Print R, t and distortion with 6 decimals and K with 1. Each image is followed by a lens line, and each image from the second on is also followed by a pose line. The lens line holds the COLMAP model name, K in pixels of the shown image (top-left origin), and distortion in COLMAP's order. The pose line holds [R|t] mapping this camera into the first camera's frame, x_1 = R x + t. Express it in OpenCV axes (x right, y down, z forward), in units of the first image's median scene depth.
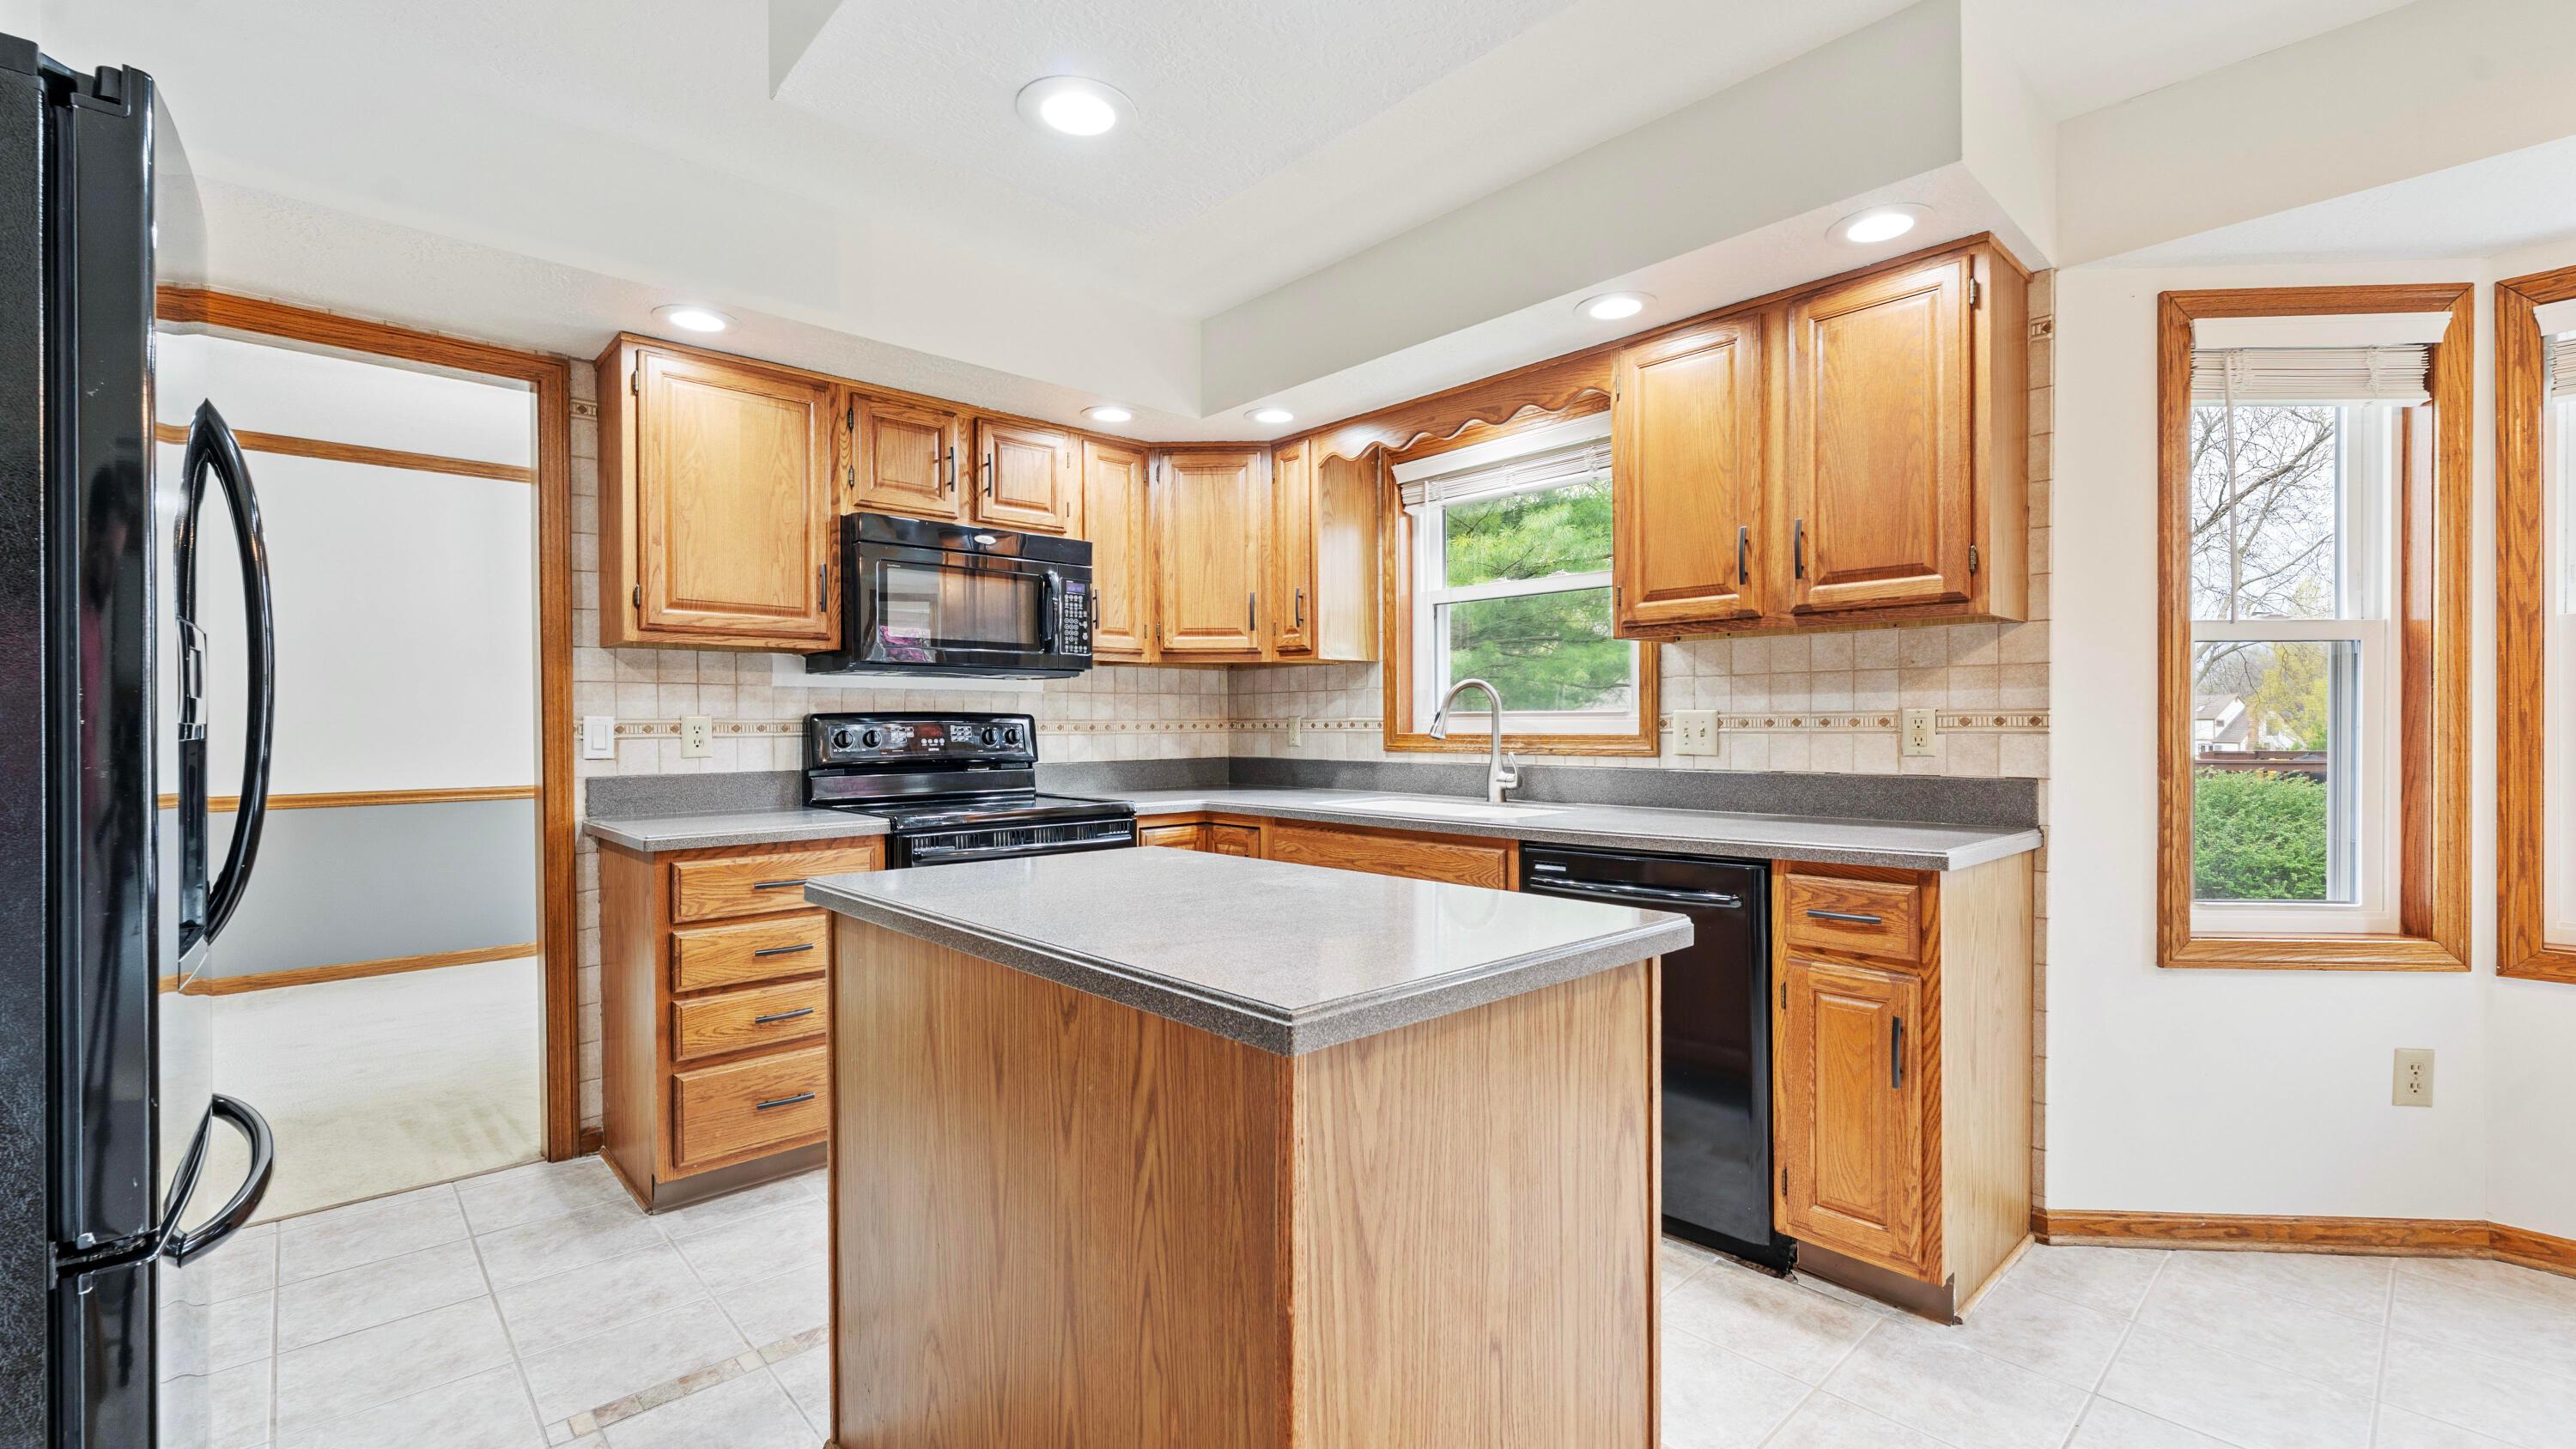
lens RADIAL K [[1060.9, 0, 1266.7], [0, 1060.9, 730.0], [0, 0, 1]] dist [-0.002020, 0.000320]
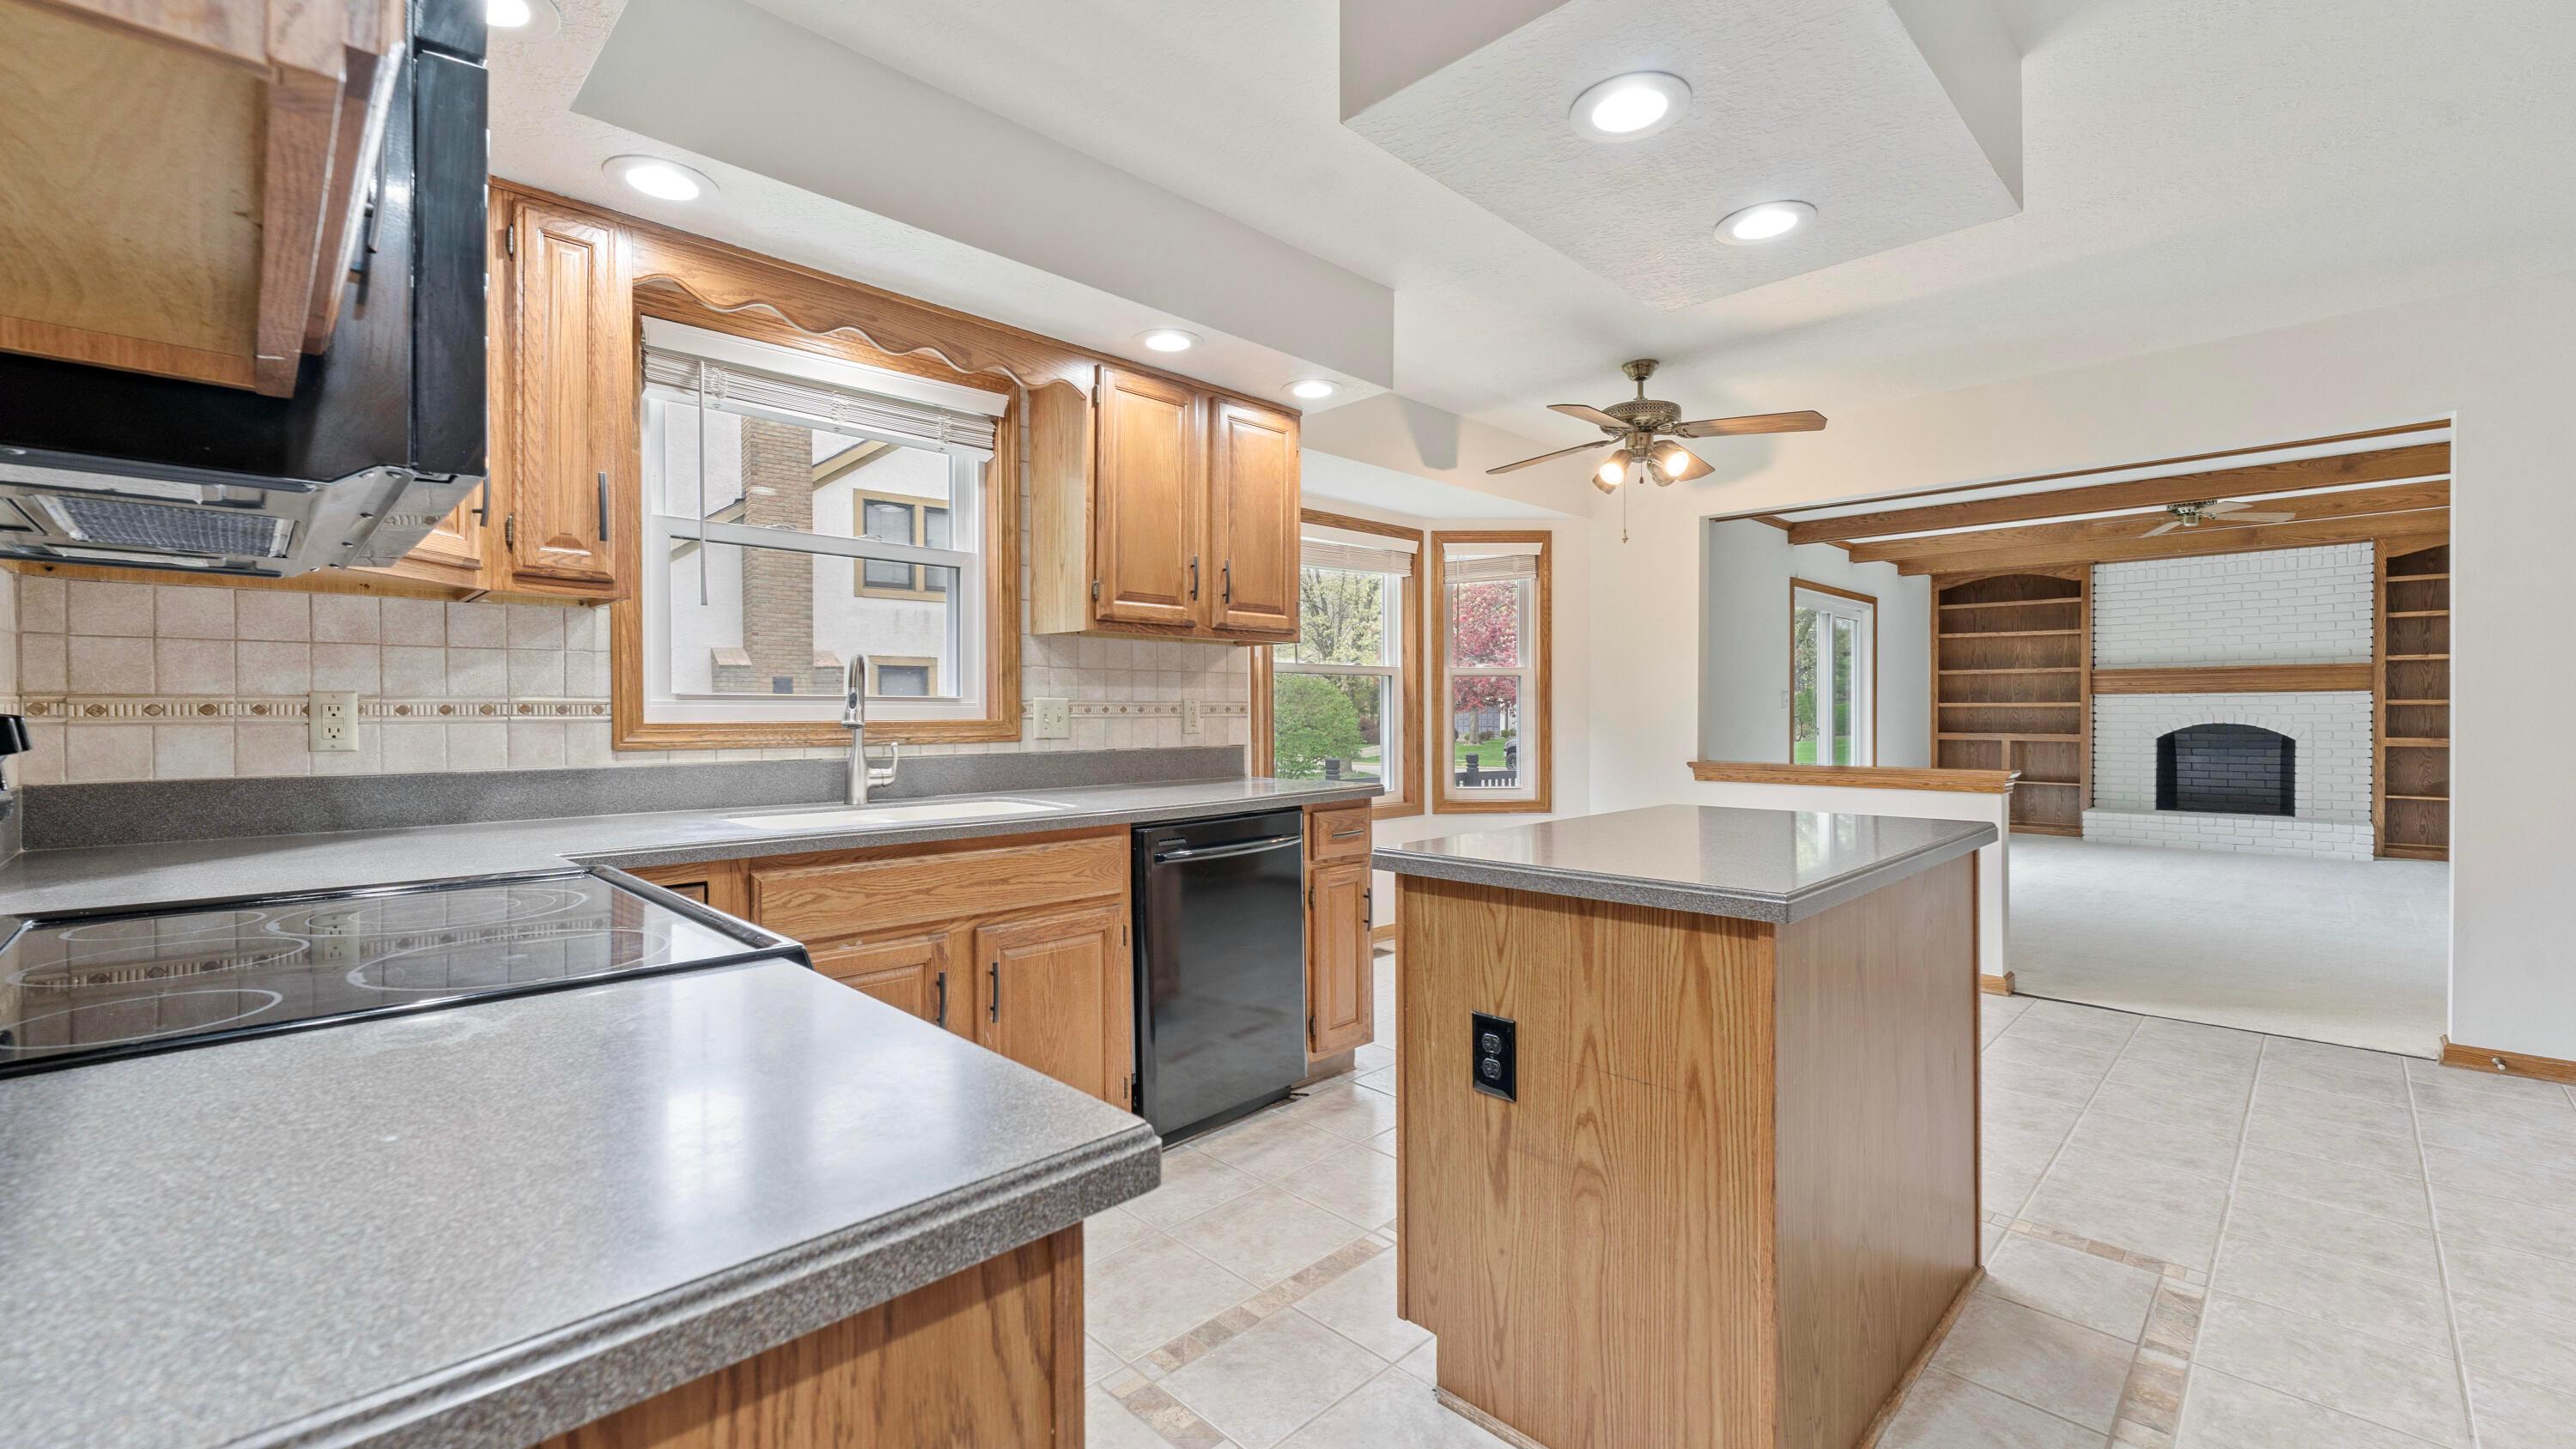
lens RADIAL K [[1060.9, 0, 1284.8], [0, 1060.9, 710.4], [0, 0, 1]] dist [-0.002020, 0.000320]
pose [[-0.042337, 0.003229, 0.999098, -0.644961], [0.003720, 0.999988, -0.003075, -0.001179], [-0.999096, 0.003586, -0.042348, 0.736829]]
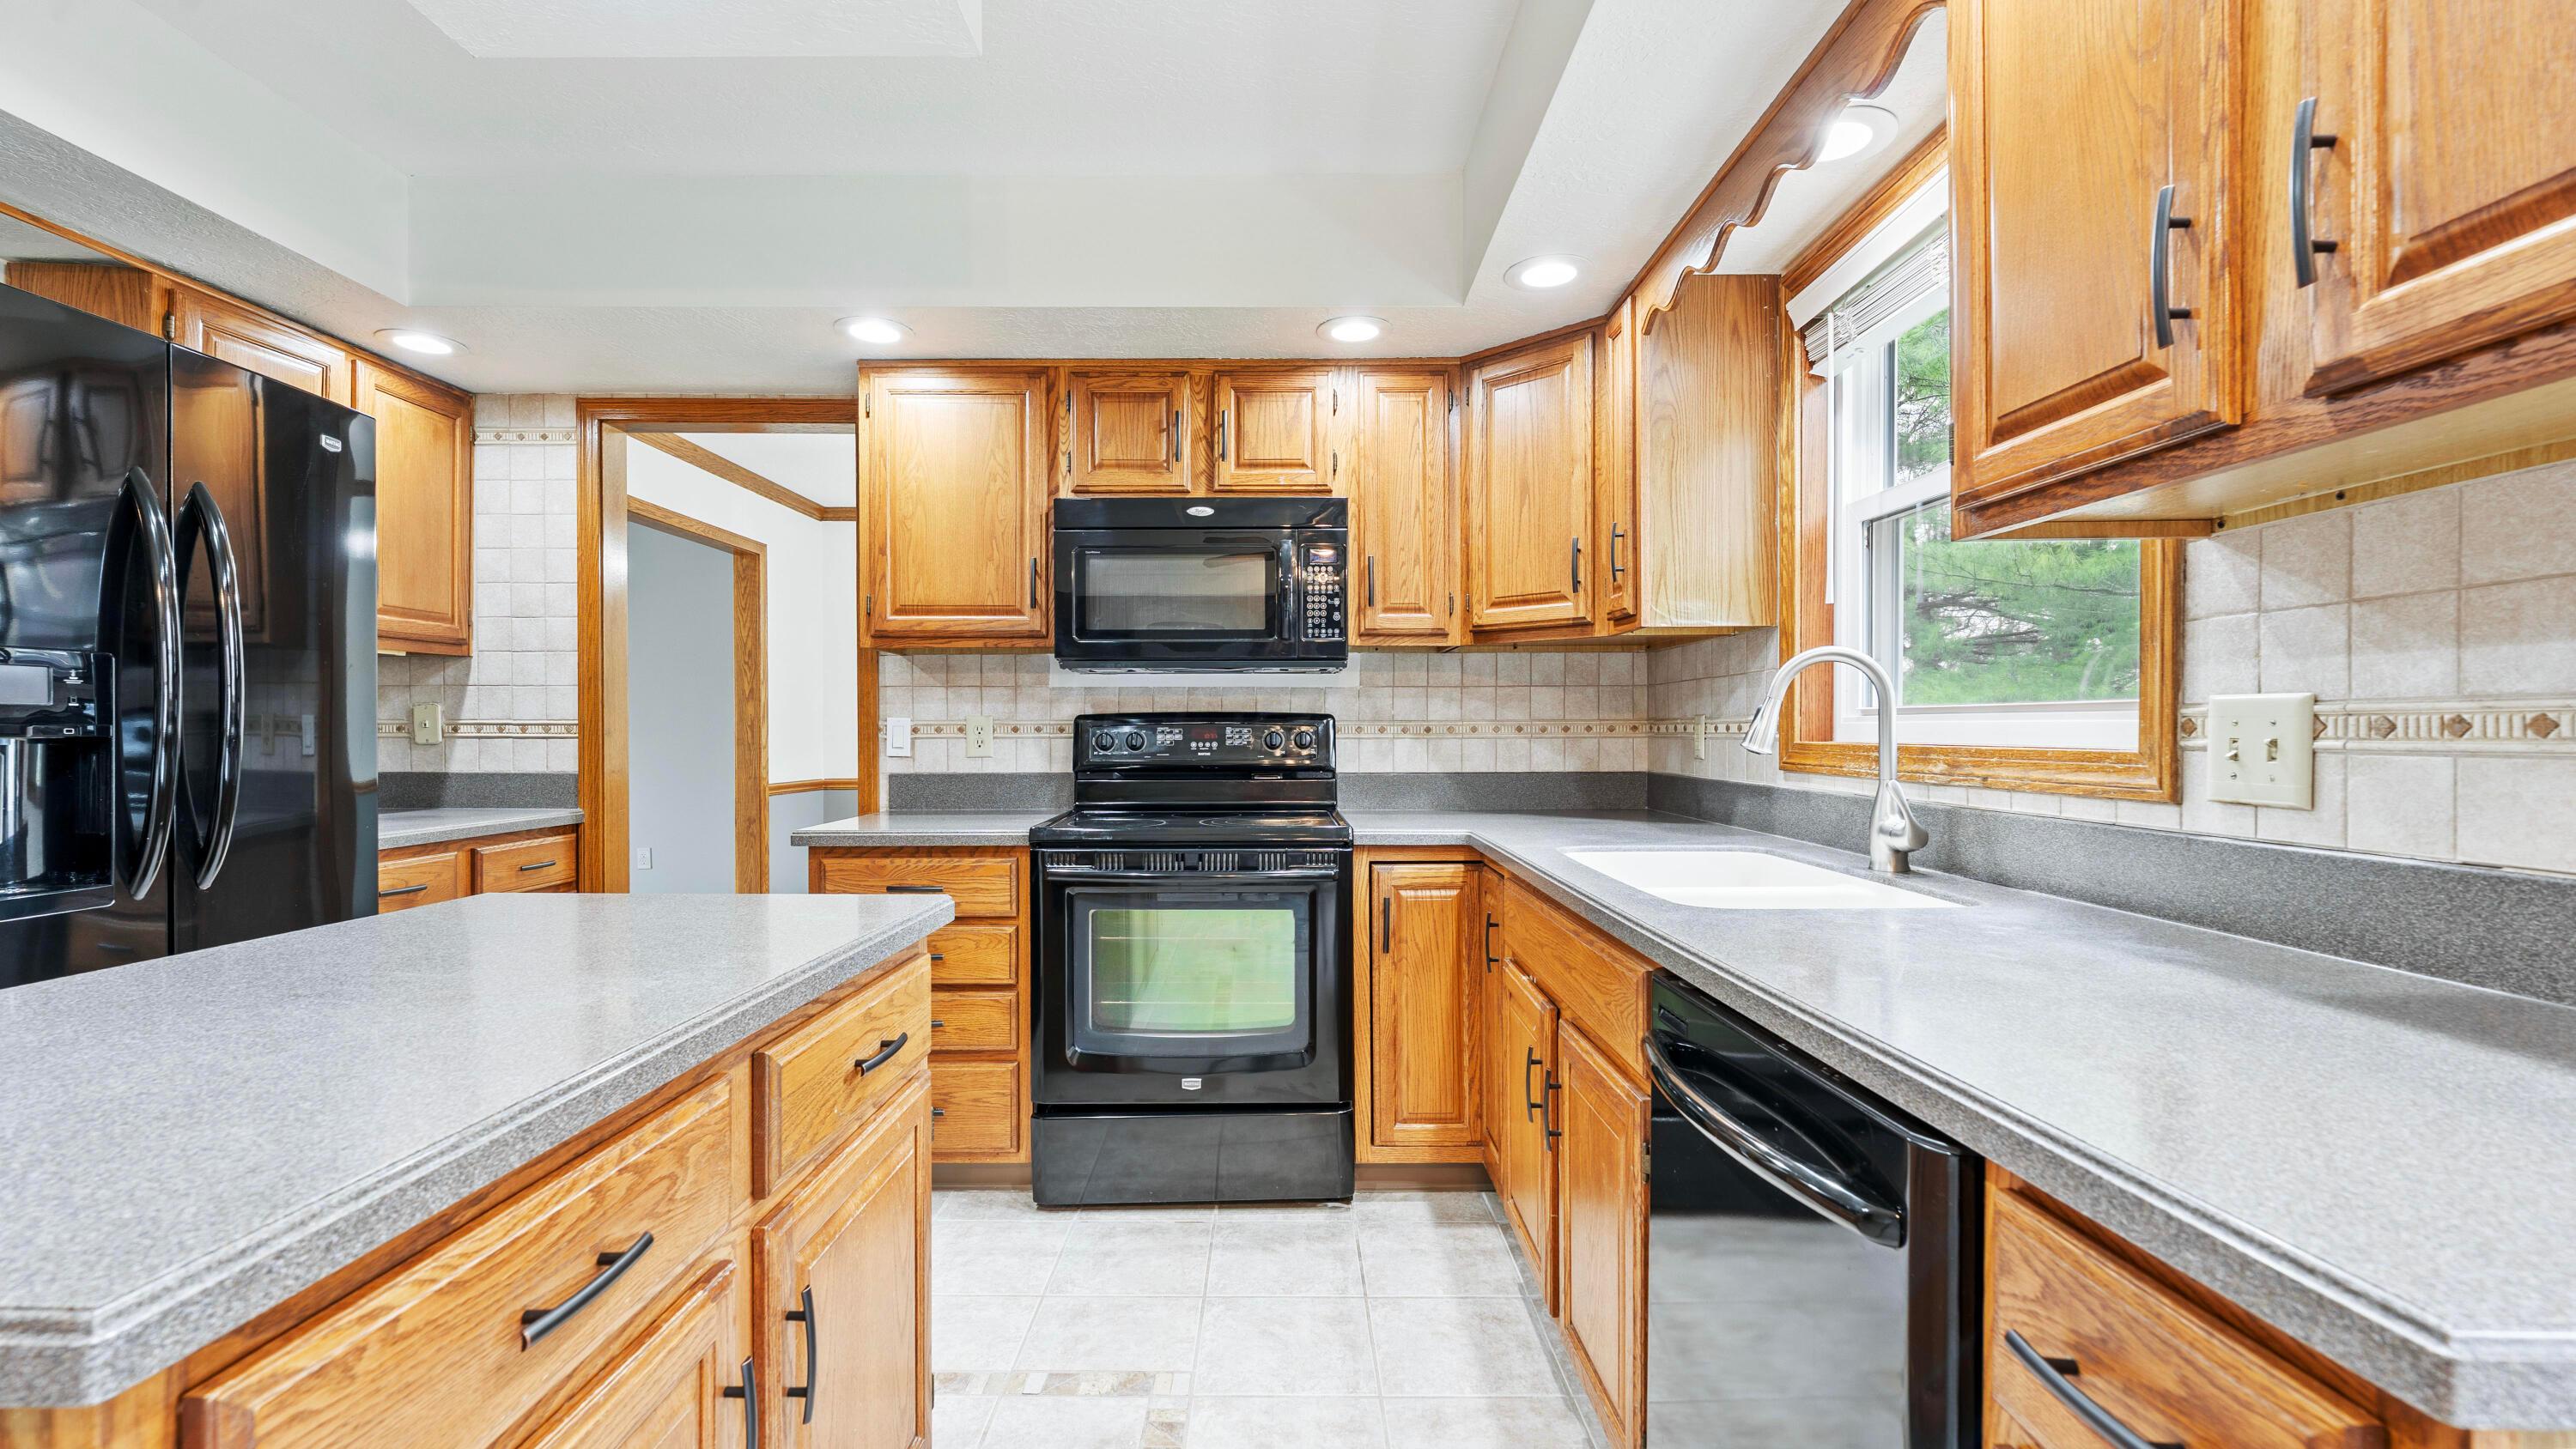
lens RADIAL K [[1060.9, 0, 1281.4], [0, 1060.9, 732.9], [0, 0, 1]] dist [-0.002020, 0.000320]
pose [[0.744826, 0.006159, -0.667231, 0.362683], [-0.004969, 0.999981, 0.003684, -0.003224], [0.667241, 0.000572, 0.744842, 0.409386]]
